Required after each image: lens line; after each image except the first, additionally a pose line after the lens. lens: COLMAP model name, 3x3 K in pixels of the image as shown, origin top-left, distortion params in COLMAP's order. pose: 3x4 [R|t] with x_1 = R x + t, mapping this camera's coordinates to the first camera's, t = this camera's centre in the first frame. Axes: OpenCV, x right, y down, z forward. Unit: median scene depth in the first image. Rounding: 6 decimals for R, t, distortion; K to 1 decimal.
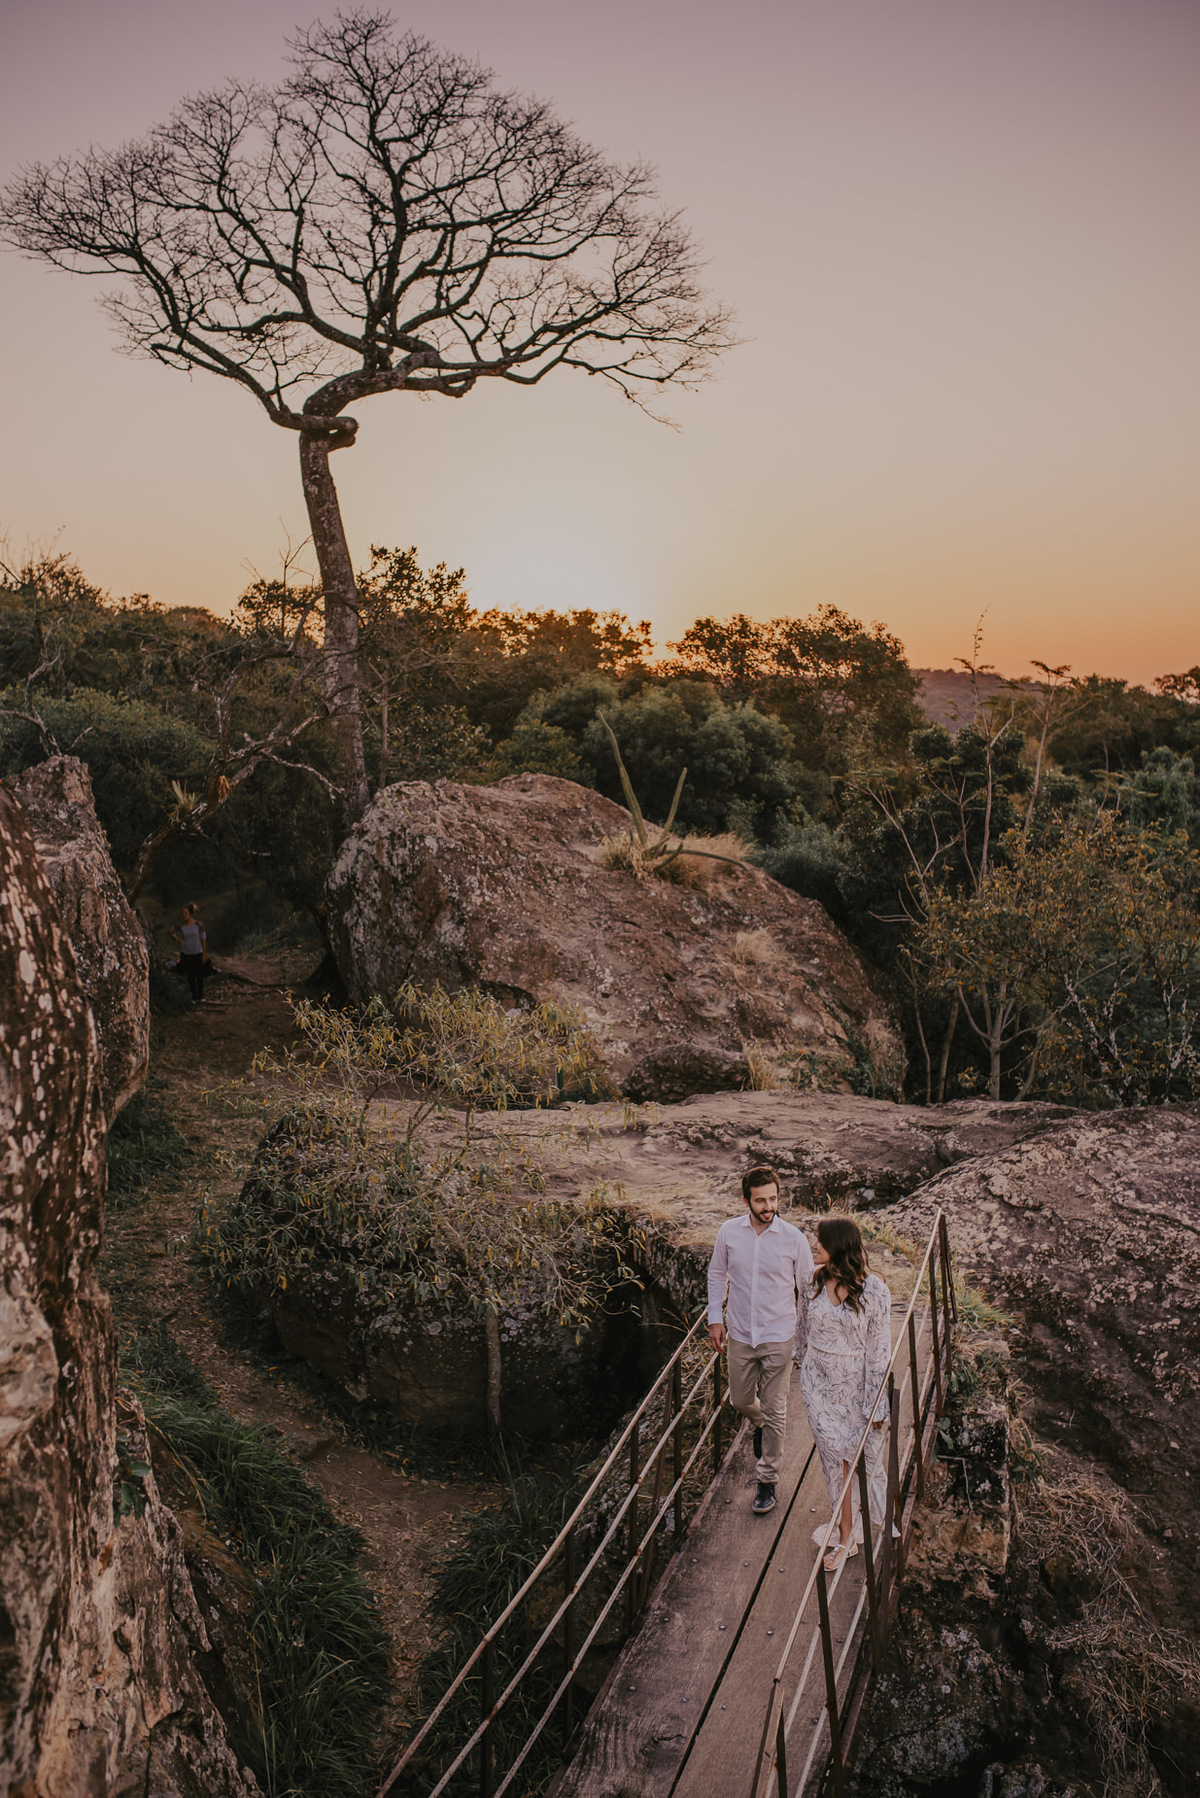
lens RADIAL K [[1720.5, 0, 609.4], [0, 1720.5, 892.5], [0, 0, 1]] dist [-0.023950, 0.000000]
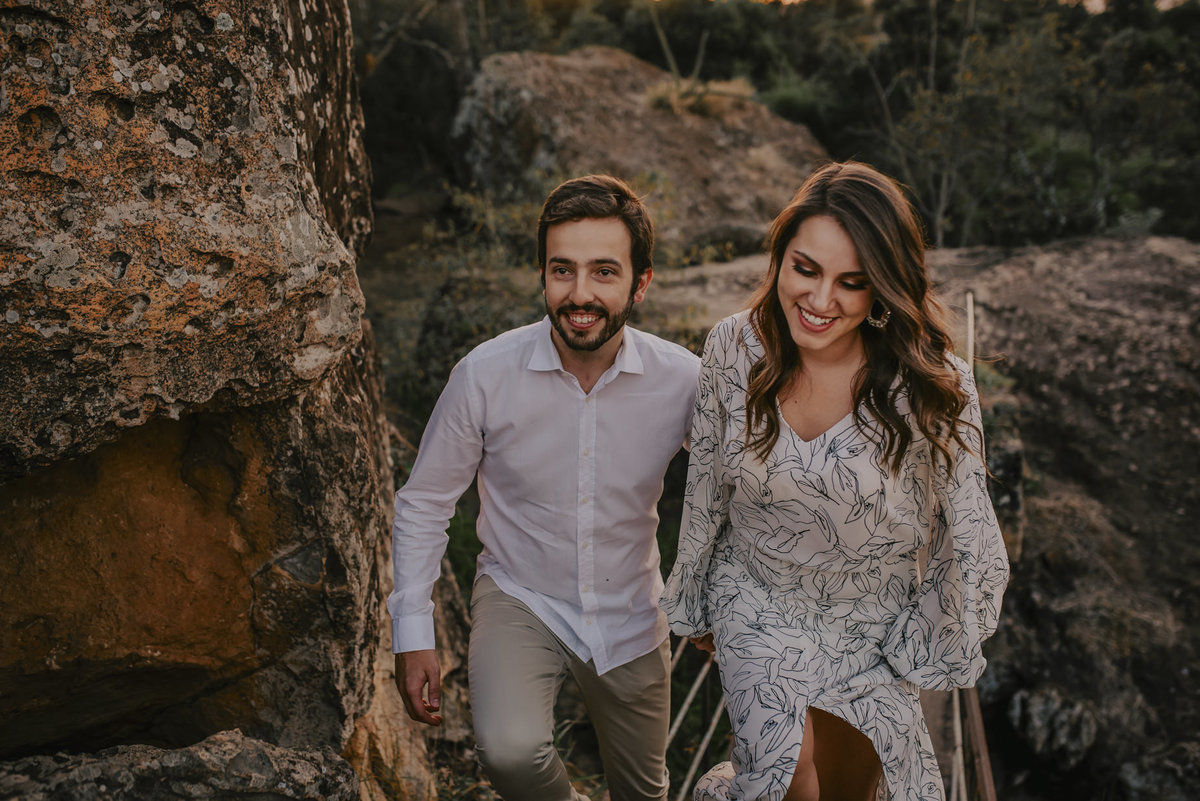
lens RADIAL K [[1148.2, 0, 599.5], [0, 1148.2, 406.9], [0, 0, 1]] dist [-0.023950, 0.000000]
pose [[0.997839, -0.056217, -0.034024, -0.056620], [0.061919, 0.977752, 0.200416, 0.070504], [0.022000, -0.202089, 0.979120, 0.121158]]
